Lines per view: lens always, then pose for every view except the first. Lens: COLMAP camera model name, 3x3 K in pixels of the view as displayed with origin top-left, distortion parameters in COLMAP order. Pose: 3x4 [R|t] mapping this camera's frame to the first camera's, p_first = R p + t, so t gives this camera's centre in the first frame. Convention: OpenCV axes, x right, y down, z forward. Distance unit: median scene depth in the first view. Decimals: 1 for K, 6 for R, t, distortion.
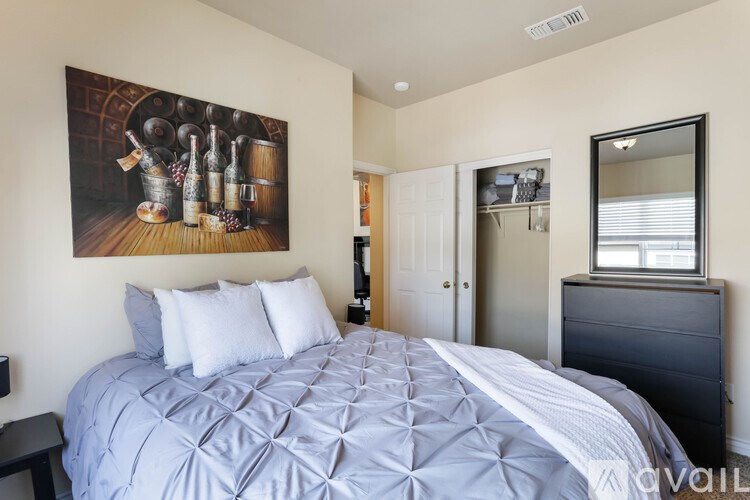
lens RADIAL K [[368.5, 0, 372.7], [0, 368.5, 254.3], [0, 0, 1]] dist [-0.022599, 0.010744]
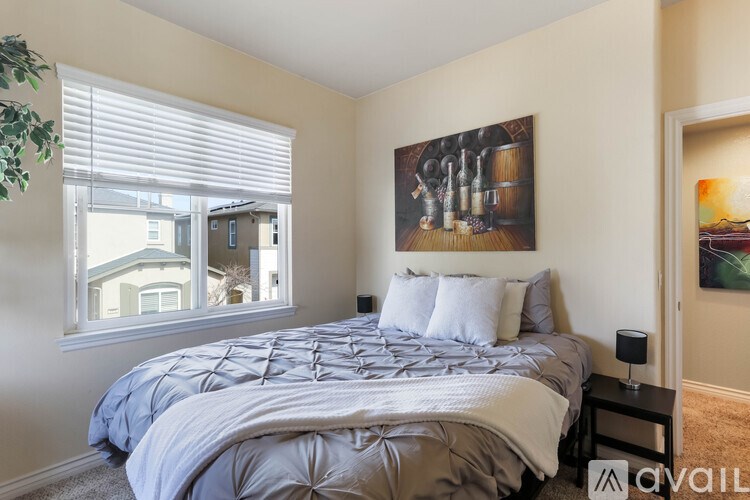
lens RADIAL K [[368.5, 0, 376.5], [0, 368.5, 247.6], [0, 0, 1]] dist [-0.022599, 0.010744]
pose [[0.035220, 0.001929, -0.999378, 0.818755], [-0.030633, 0.999530, 0.000850, -0.007135], [0.998910, 0.030584, 0.035263, 0.670998]]
